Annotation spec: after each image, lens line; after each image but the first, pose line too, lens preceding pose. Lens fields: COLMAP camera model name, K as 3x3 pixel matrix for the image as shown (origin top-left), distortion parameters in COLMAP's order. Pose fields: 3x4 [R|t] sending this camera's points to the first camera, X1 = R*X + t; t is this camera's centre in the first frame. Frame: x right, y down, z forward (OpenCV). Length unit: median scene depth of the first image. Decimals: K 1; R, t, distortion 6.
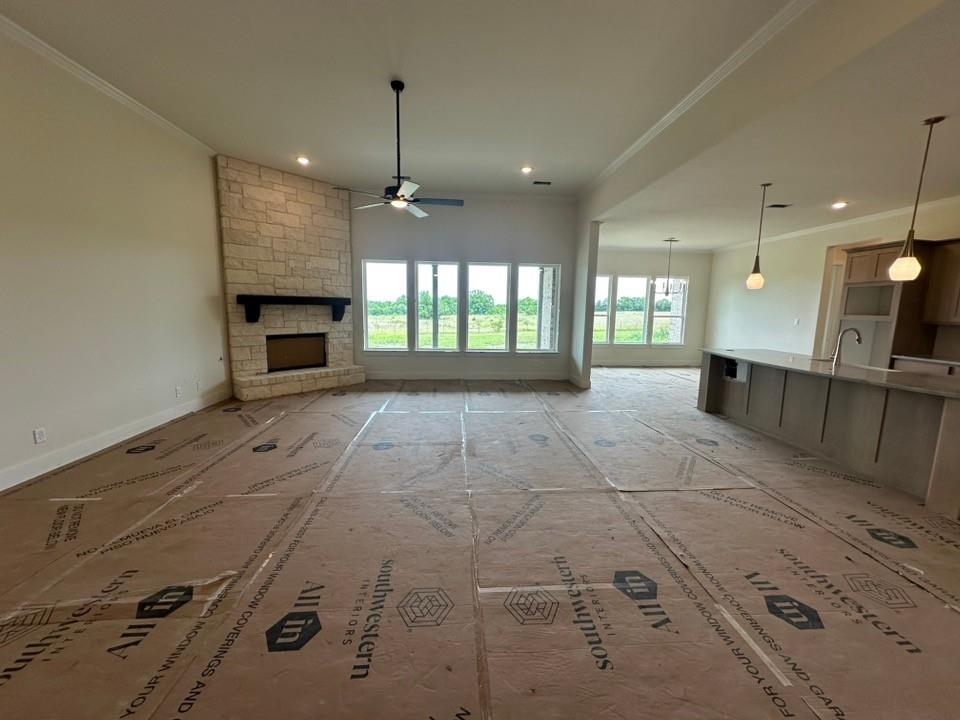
lens RADIAL K [[377.8, 0, 484.7], [0, 377.8, 363.2], [0, 0, 1]] dist [-0.019569, 0.000076]
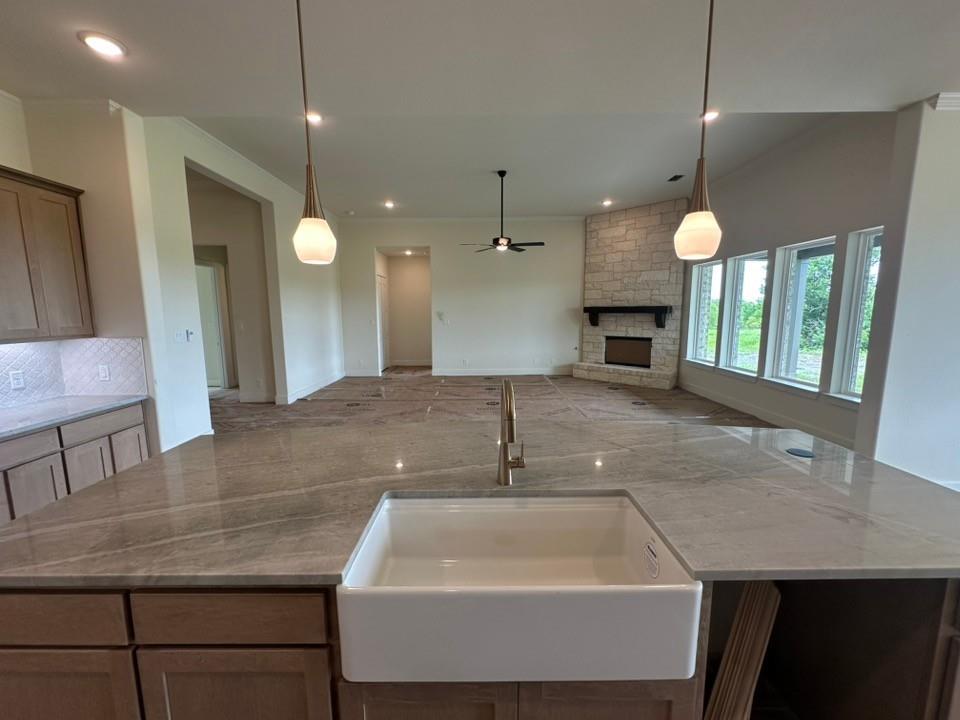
lens RADIAL K [[372.2, 0, 475.0], [0, 372.2, 357.2], [0, 0, 1]] dist [0.000012, 0.000017]
pose [[-0.067507, 0.113201, -0.991276, 0.811461], [-0.135983, 0.983227, 0.121542, -0.100285], [0.988409, 0.143001, -0.050981, 0.629126]]
